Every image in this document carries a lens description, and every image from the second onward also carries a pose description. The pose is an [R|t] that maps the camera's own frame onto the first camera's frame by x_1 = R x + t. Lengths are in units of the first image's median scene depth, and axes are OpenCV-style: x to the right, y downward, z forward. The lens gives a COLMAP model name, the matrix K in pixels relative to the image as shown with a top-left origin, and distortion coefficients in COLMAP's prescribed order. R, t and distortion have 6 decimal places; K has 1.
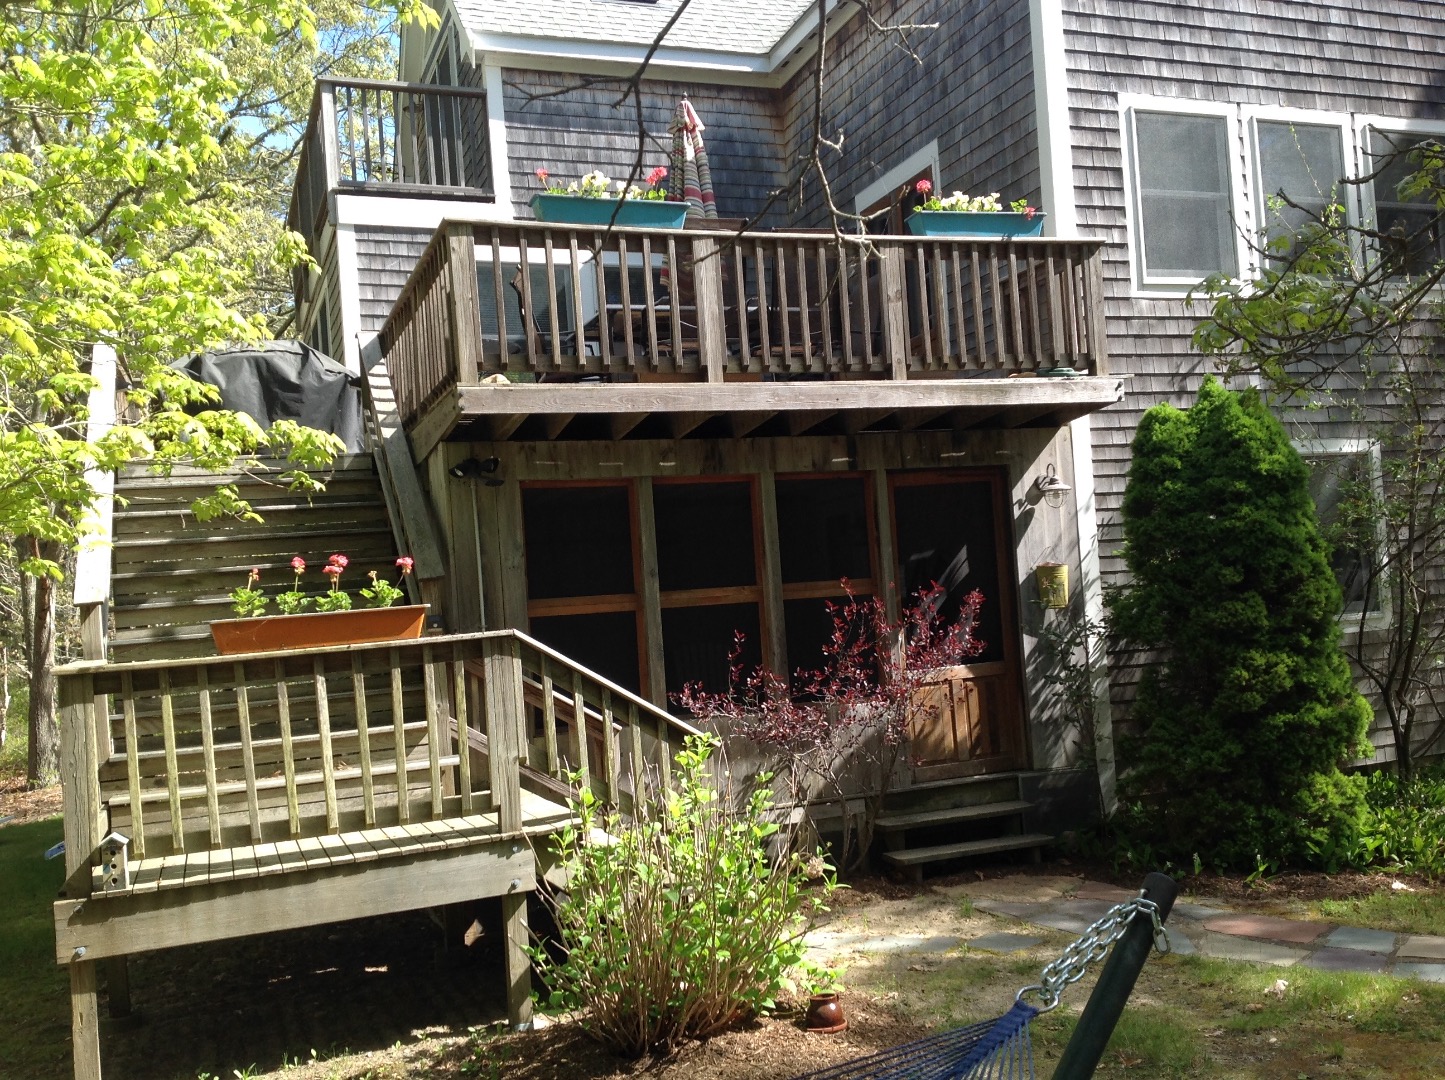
lens RADIAL K [[1362.8, 0, 721.9], [0, 1362.8, 548.4], [0, 0, 1]] dist [0.069367, 0.000000]
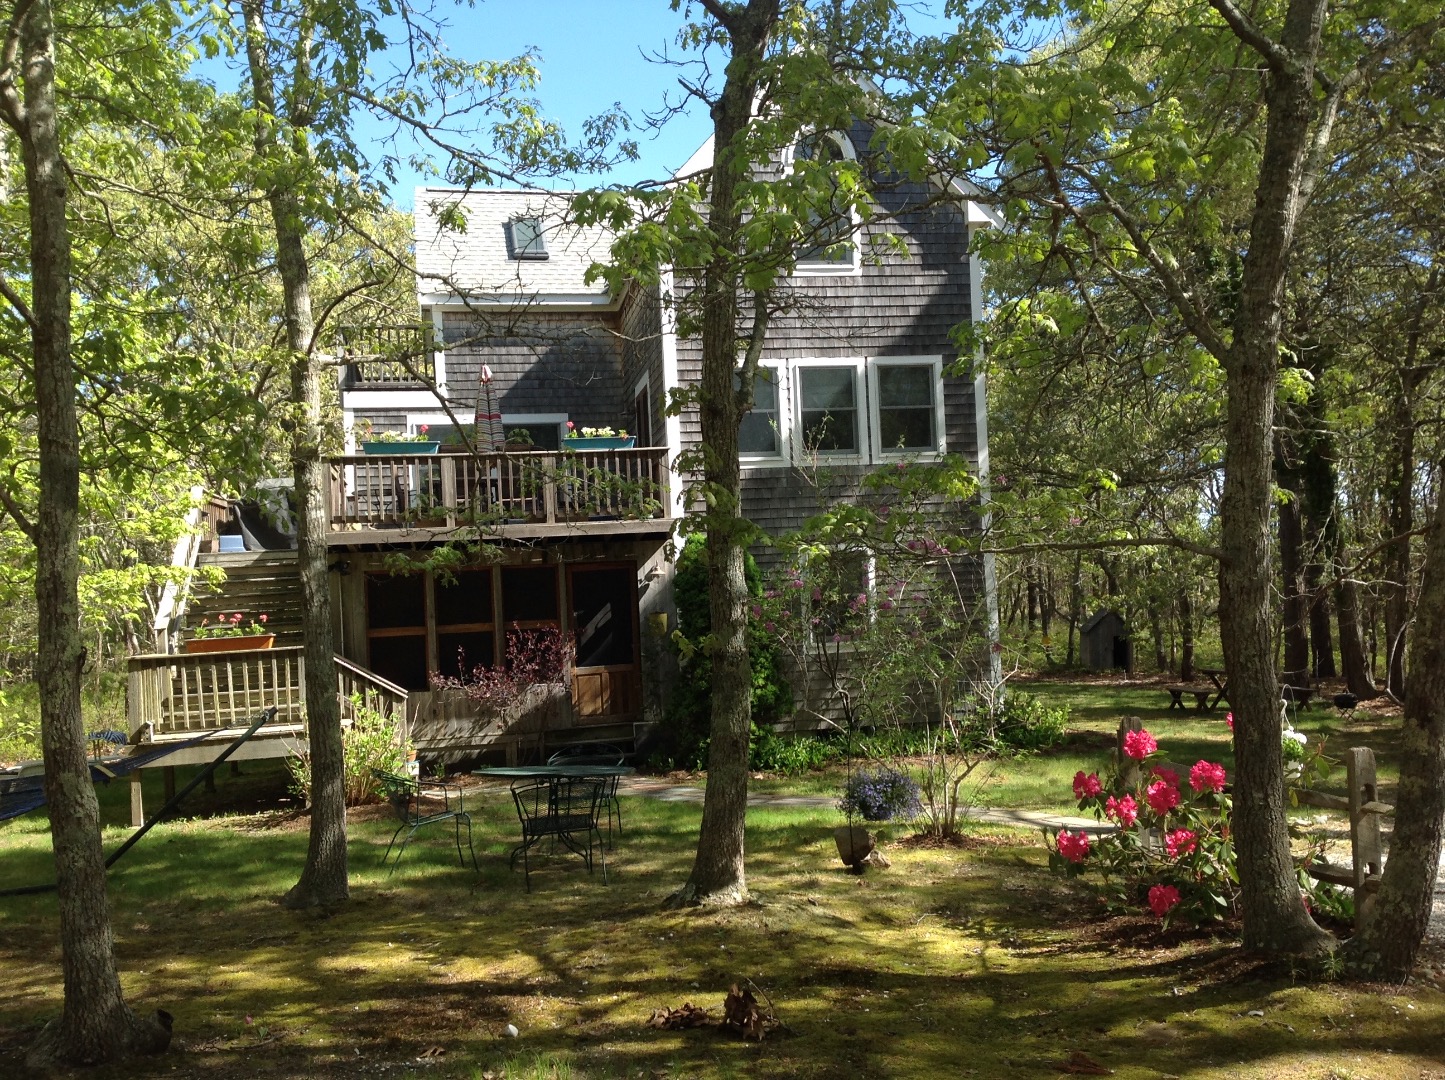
lens RADIAL K [[1362.8, 0, 724.3], [0, 1362.8, 536.7], [0, 0, 1]] dist [0.069367, 0.000000]
pose [[0.982588, 0.015971, -0.185112, 0.792965], [-0.016173, 0.999869, 0.000419, -0.114048], [0.185095, 0.002582, 0.982717, -0.970942]]
